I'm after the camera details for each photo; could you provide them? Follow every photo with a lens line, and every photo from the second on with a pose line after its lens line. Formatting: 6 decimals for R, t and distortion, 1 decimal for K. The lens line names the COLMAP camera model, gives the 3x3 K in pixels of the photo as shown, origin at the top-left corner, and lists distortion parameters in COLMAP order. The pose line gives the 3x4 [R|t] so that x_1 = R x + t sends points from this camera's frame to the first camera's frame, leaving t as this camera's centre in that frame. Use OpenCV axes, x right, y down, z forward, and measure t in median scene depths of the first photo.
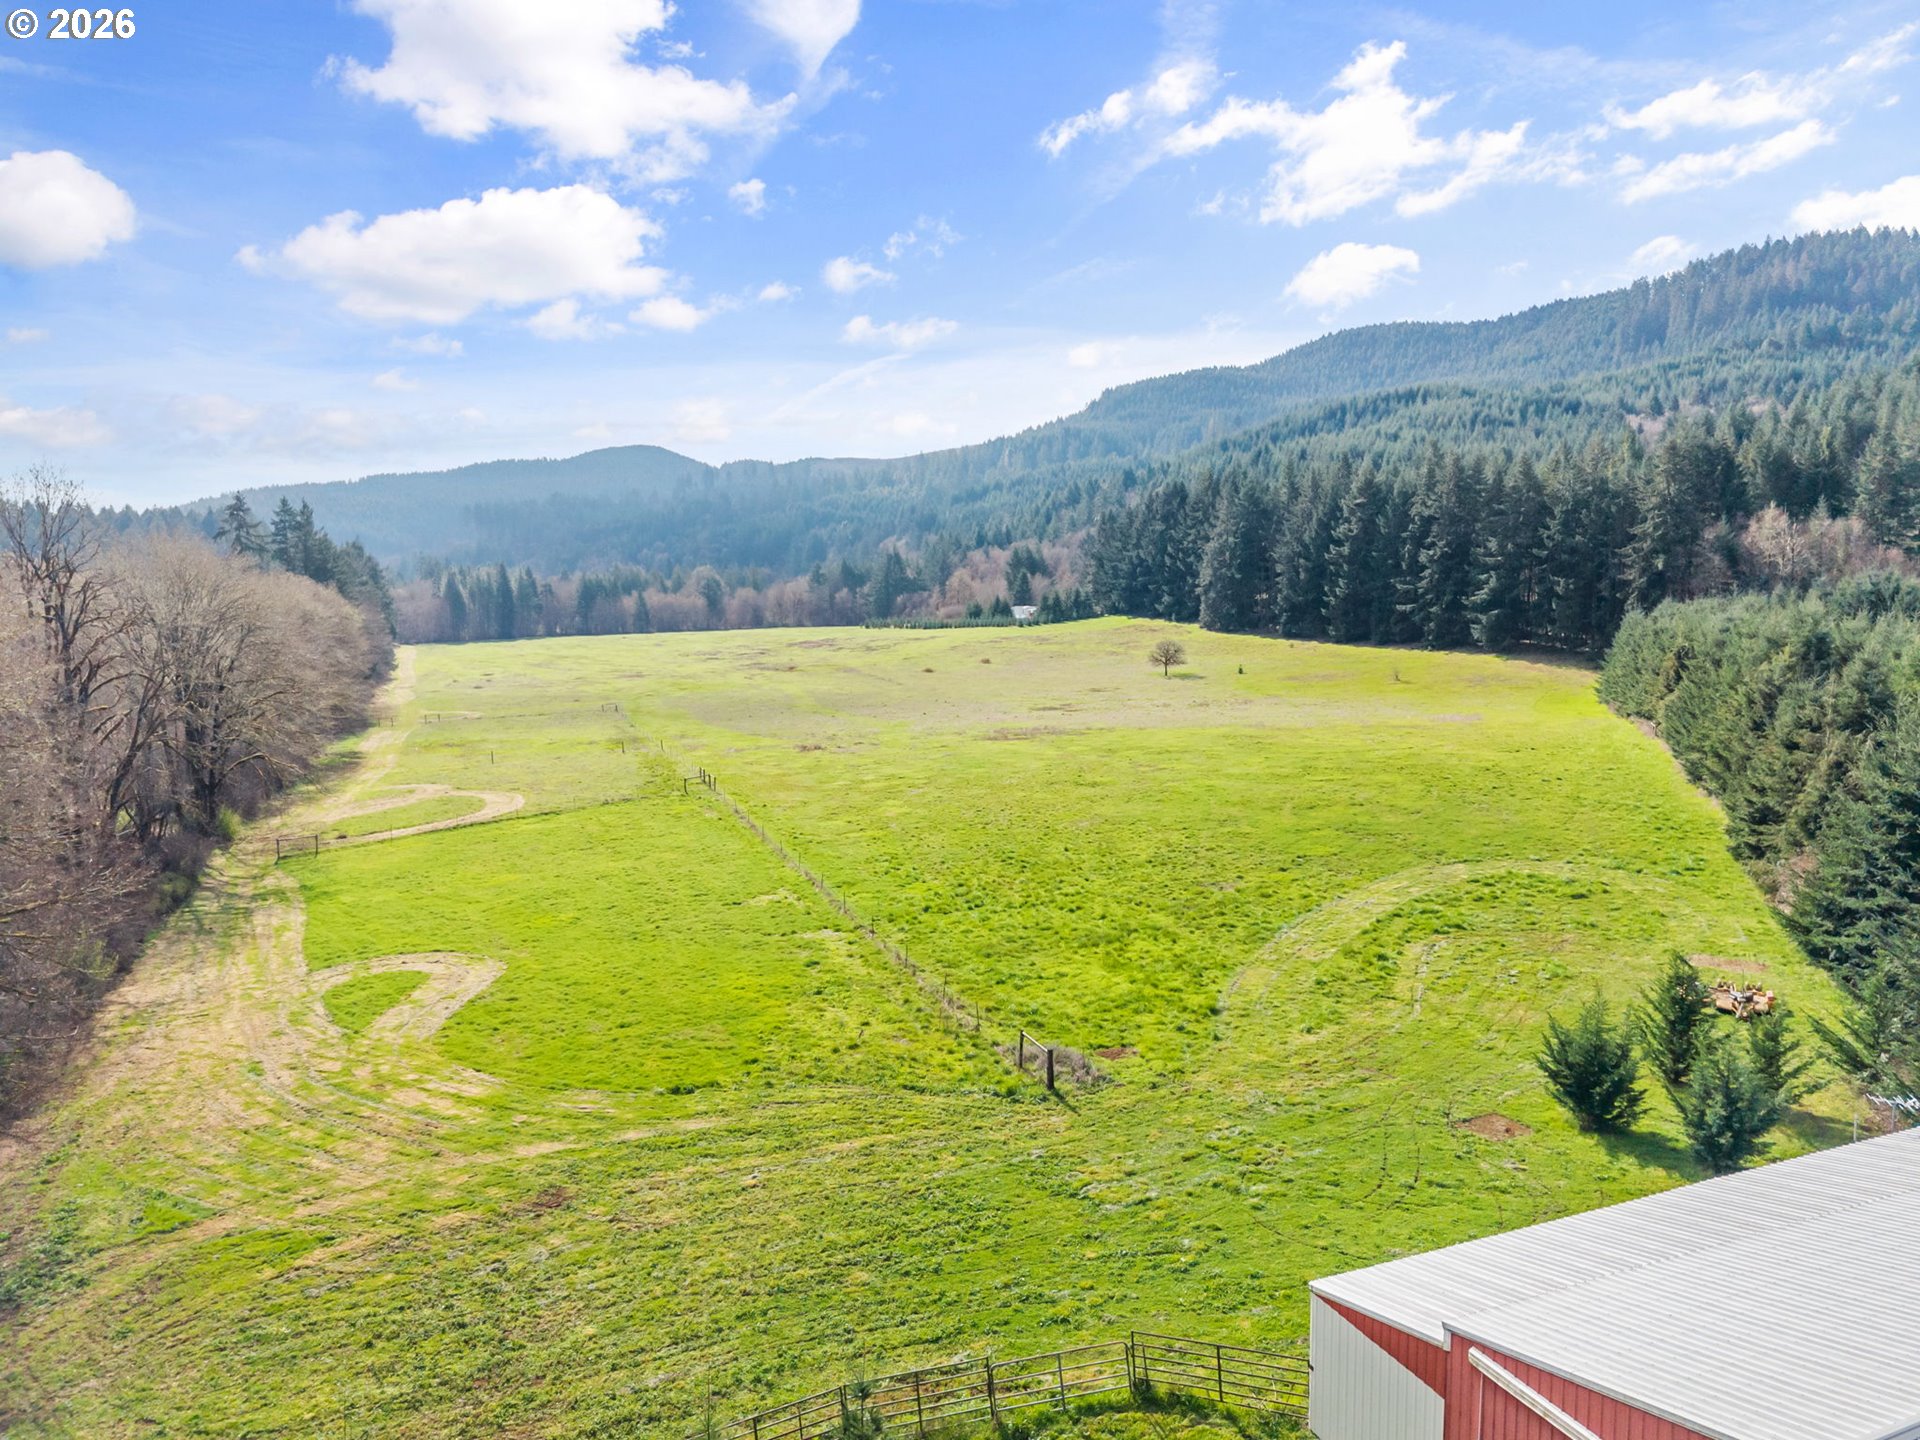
lens RADIAL K [[1248.3, 0, 964.4], [0, 1248.3, 722.3], [0, 0, 1]] dist [0.000940, -0.001184]
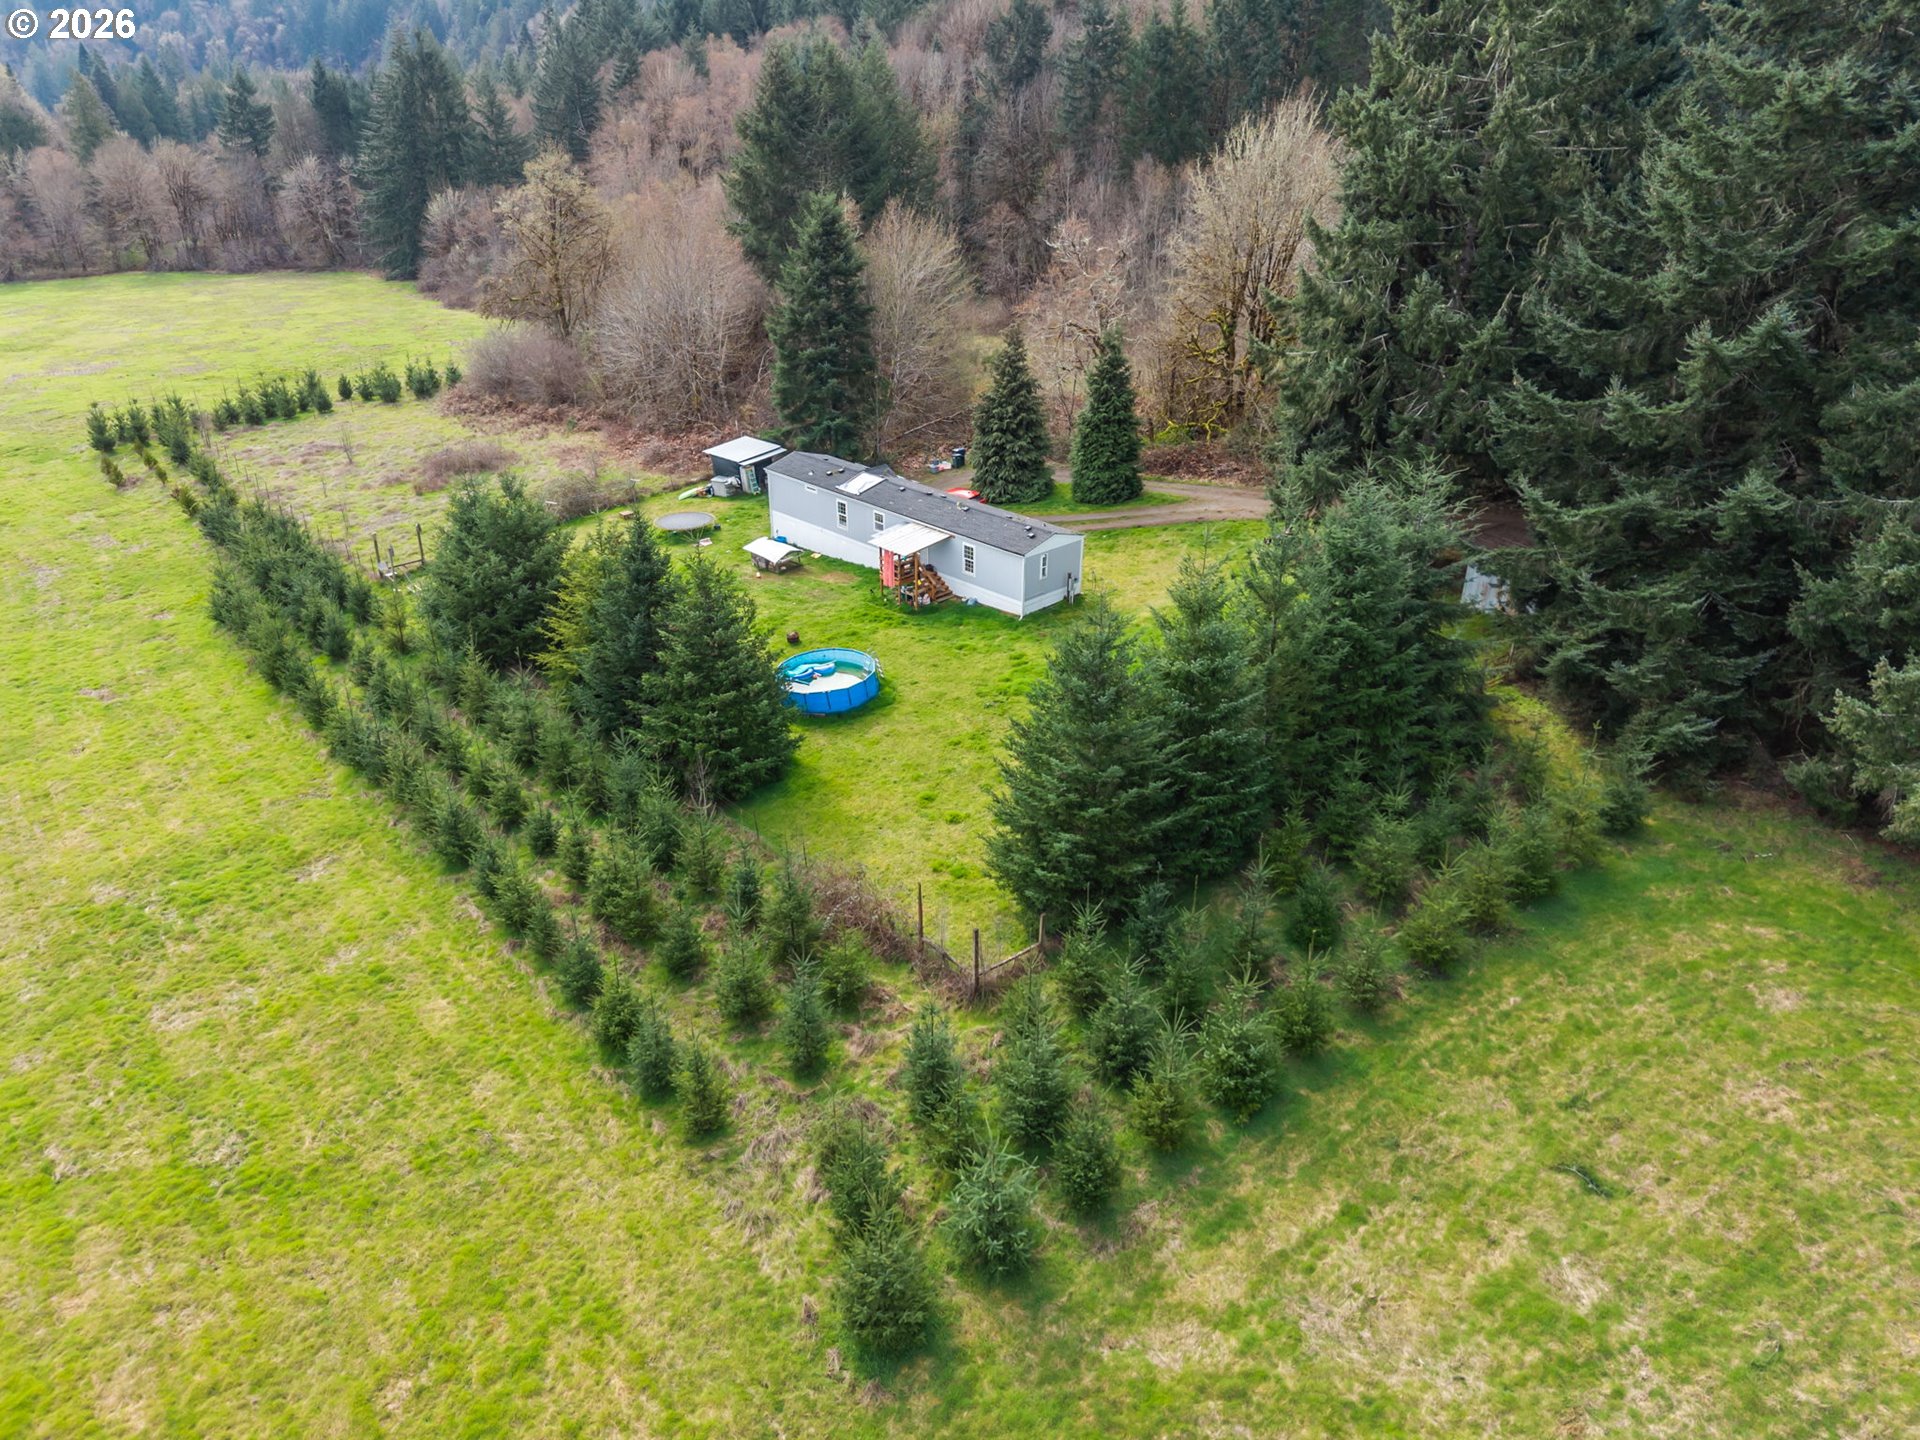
lens RADIAL K [[1248.3, 0, 956.2], [0, 1248.3, 726.9], [0, 0, 1]] dist [0.000940, -0.001184]
pose [[0.986649, -0.052290, 0.154240, 0.031049], [-0.006795, 0.933015, 0.359773, -0.107340], [-0.162721, -0.356018, 0.920203, 0.737013]]
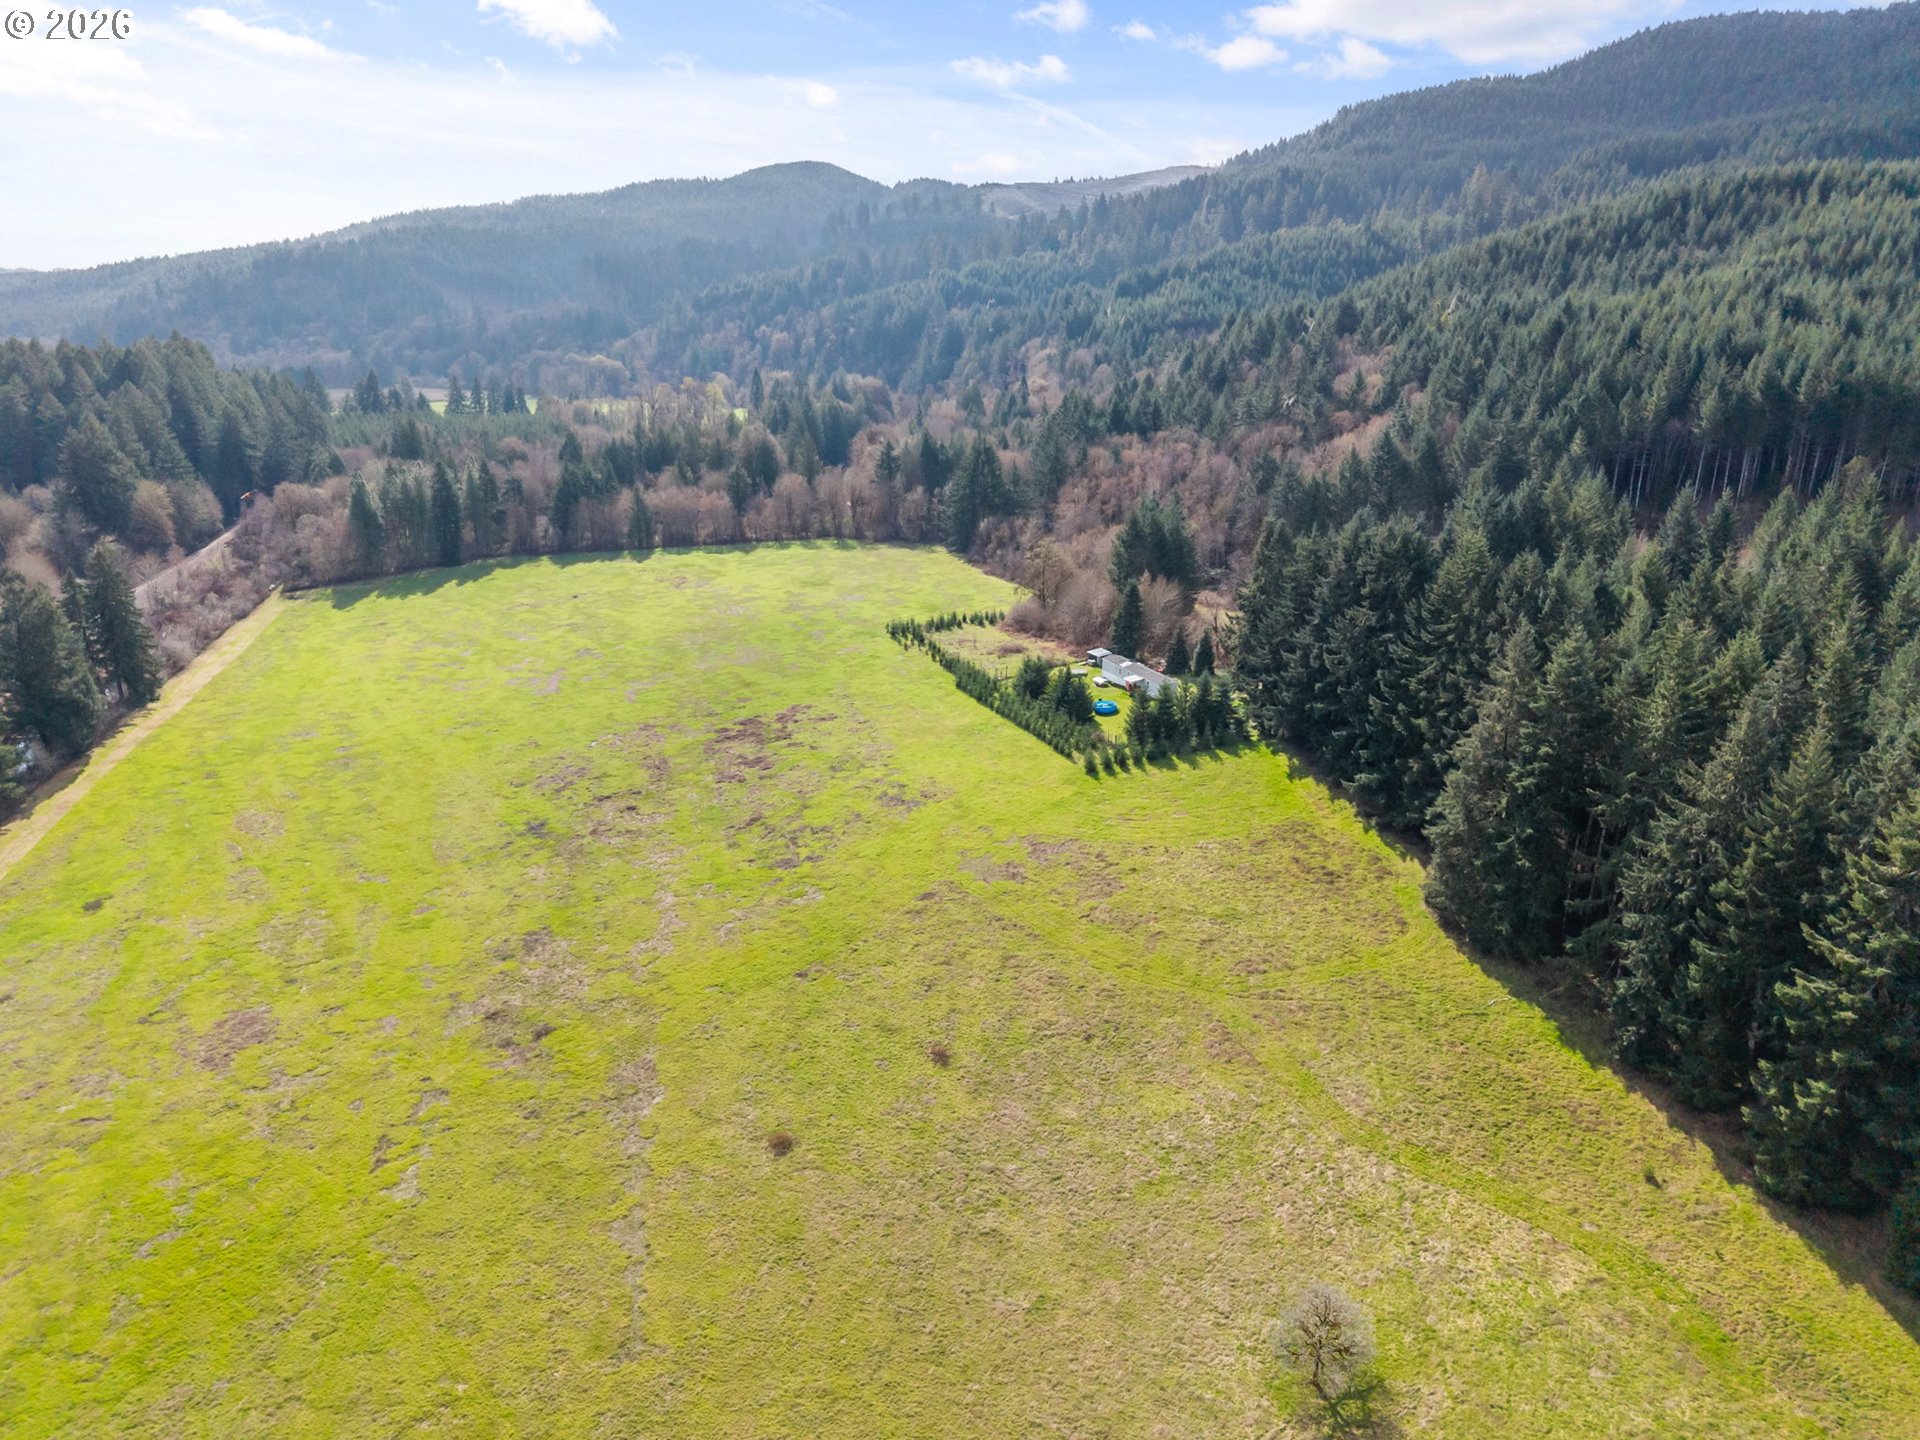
lens RADIAL K [[1248.3, 0, 966.1], [0, 1248.3, 716.8], [0, 0, 1]] dist [0.000940, -0.001184]
pose [[0.987461, 0.069101, -0.141933, 0.053112], [-0.037199, 0.975640, 0.216201, -0.171642], [0.153415, -0.208211, 0.965977, 0.358152]]
